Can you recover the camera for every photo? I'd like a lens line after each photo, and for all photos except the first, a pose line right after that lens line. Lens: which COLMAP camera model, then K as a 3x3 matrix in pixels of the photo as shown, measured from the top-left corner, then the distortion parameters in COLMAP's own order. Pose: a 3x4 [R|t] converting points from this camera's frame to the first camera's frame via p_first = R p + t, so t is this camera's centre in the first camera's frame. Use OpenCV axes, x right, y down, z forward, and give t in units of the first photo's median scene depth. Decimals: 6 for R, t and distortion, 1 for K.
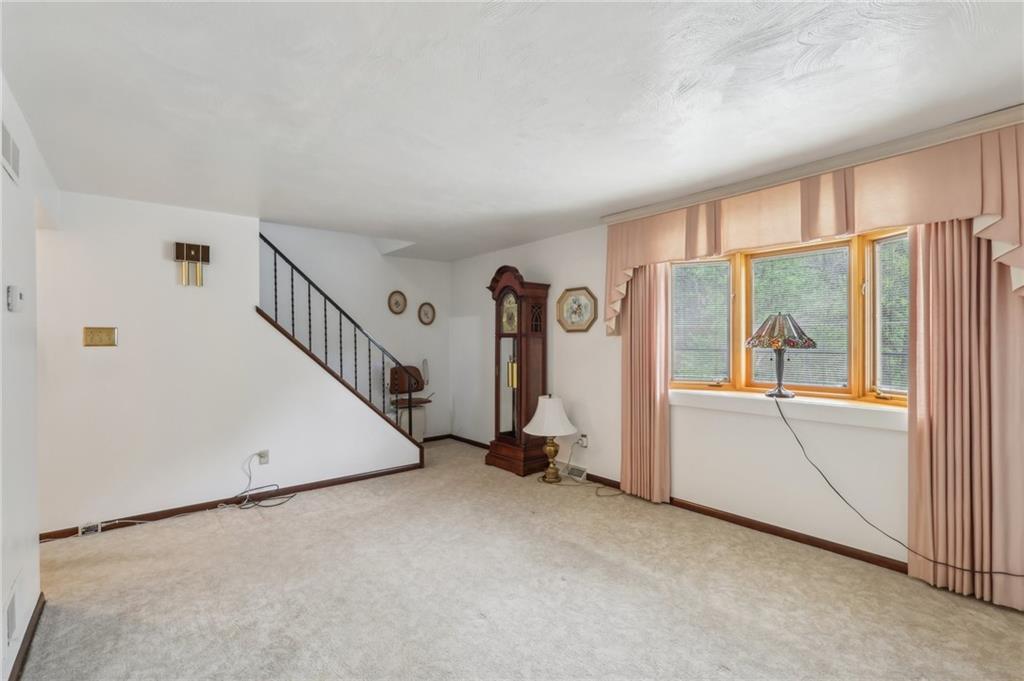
lens RADIAL K [[473.1, 0, 509.3], [0, 473.1, 346.6], [0, 0, 1]] dist [-0.003186, -0.000929]
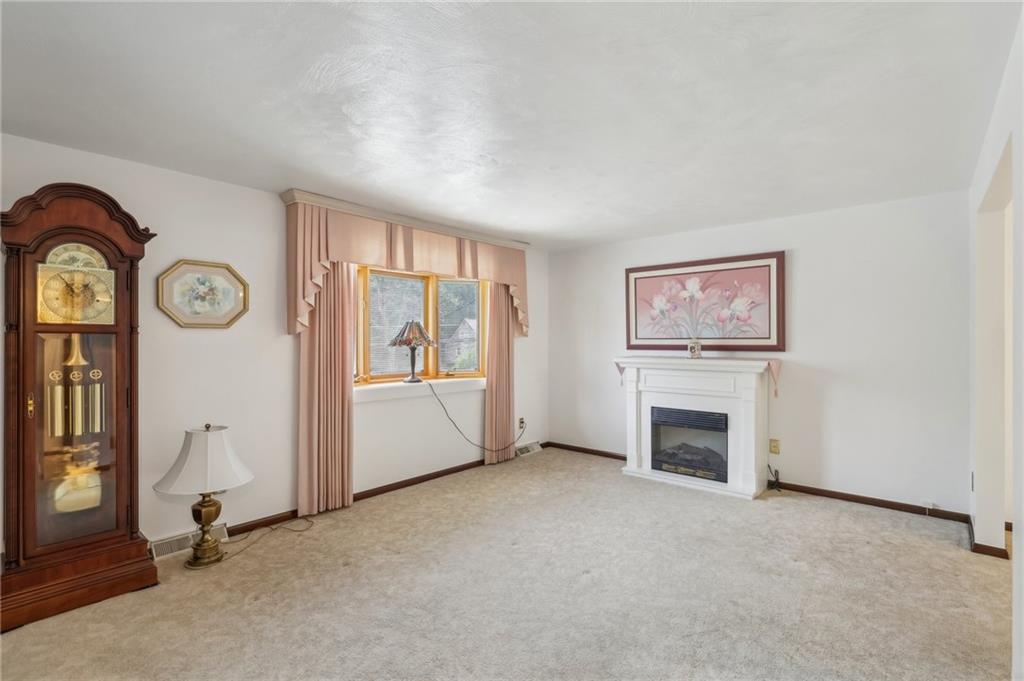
lens RADIAL K [[473.1, 0, 509.2], [0, 473.1, 342.2], [0, 0, 1]] dist [-0.003186, -0.000929]
pose [[-0.166441, 0.002300, 0.986049, -0.813958], [0.014002, 0.999902, 0.000031, -0.005352], [-0.985952, 0.013812, -0.166457, 0.942095]]
